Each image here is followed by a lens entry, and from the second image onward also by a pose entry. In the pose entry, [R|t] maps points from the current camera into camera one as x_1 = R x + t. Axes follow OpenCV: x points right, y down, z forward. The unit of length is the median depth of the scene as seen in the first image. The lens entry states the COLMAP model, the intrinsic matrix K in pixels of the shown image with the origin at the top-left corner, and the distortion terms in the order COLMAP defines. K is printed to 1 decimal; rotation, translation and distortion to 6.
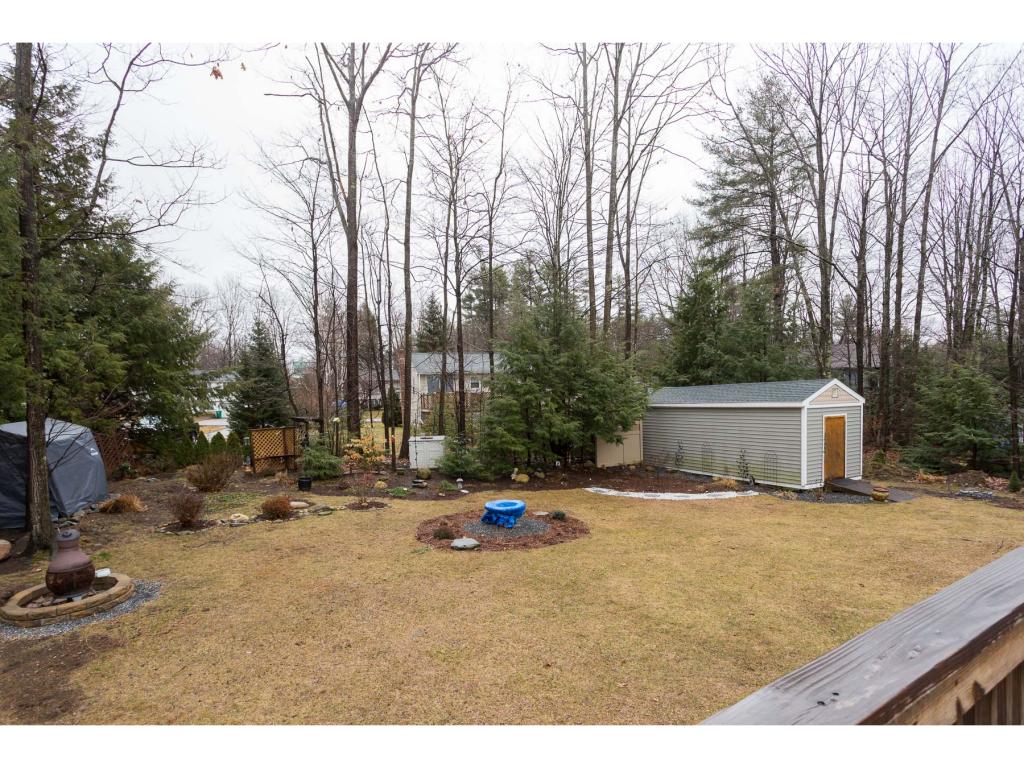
lens RADIAL K [[510.7, 0, 531.2], [0, 510.7, 432.3], [0, 0, 1]] dist [-0.004433, 0.001574]
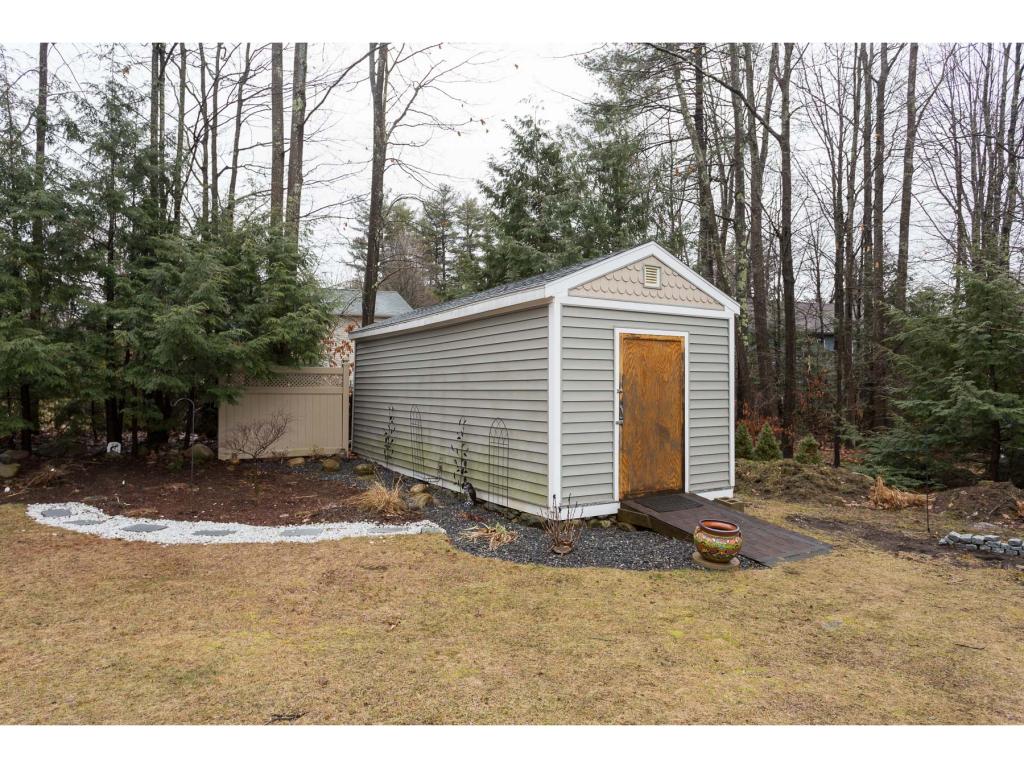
lens RADIAL K [[650.0, 0, 509.1], [0, 650.0, 382.9], [0, 0, 1]] dist [-0.004012, -0.000601]
pose [[0.997989, 0.030822, 0.055395, 0.415452], [-0.026771, 0.997013, -0.072440, 0.041256], [-0.057462, 0.070811, 0.995833, 0.457910]]
